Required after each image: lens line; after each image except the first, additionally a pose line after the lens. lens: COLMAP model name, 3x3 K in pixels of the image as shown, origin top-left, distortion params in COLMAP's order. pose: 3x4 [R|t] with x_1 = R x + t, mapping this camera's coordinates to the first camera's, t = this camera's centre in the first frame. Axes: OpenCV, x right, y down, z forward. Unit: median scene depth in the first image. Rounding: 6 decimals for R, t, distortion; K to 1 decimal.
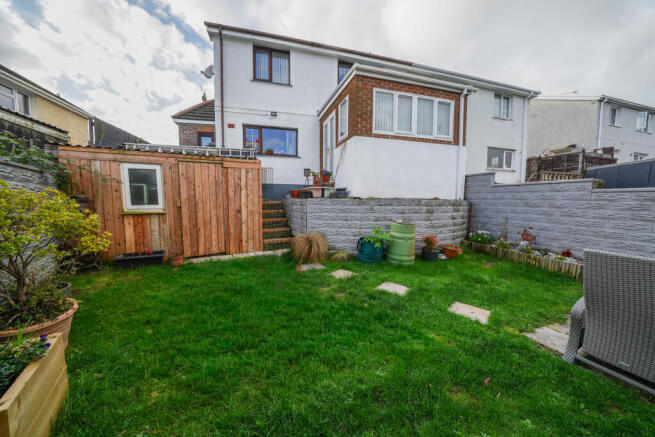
lens RADIAL K [[225.7, 0, 327.5], [0, 225.7, 218.5], [0, 0, 1]] dist [-0.022581, 0.000316]
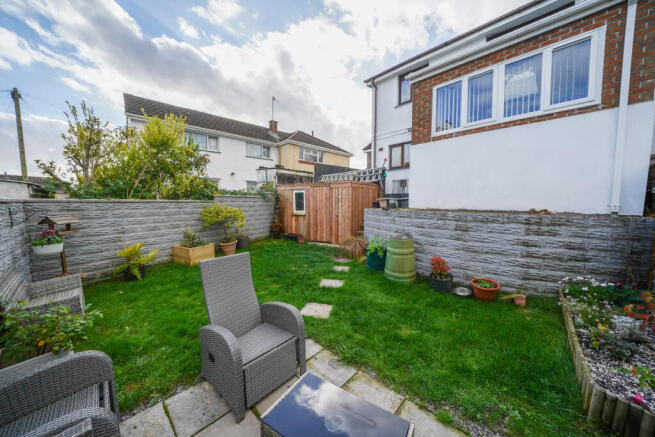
lens RADIAL K [[225.7, 0, 327.5], [0, 225.7, 218.5], [0, 0, 1]] dist [-0.022581, 0.000316]
pose [[0.453936, 0.056148, -0.889263, 0.903971], [-0.074604, 0.996903, 0.024862, -0.049156], [0.887905, 0.055057, 0.456719, 0.258114]]
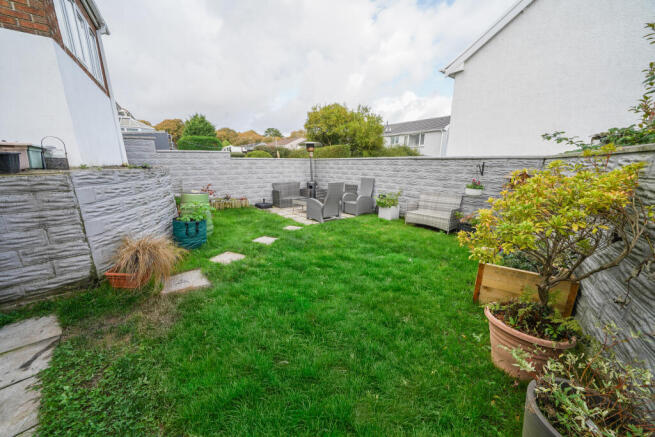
lens RADIAL K [[225.7, 0, 327.5], [0, 225.7, 218.5], [0, 0, 1]] dist [-0.022581, 0.000316]
pose [[-0.292633, -0.240946, 0.925371, -0.633590], [0.079825, 0.958200, 0.274737, -0.080007], [-0.952887, 0.154264, -0.261168, 0.658459]]
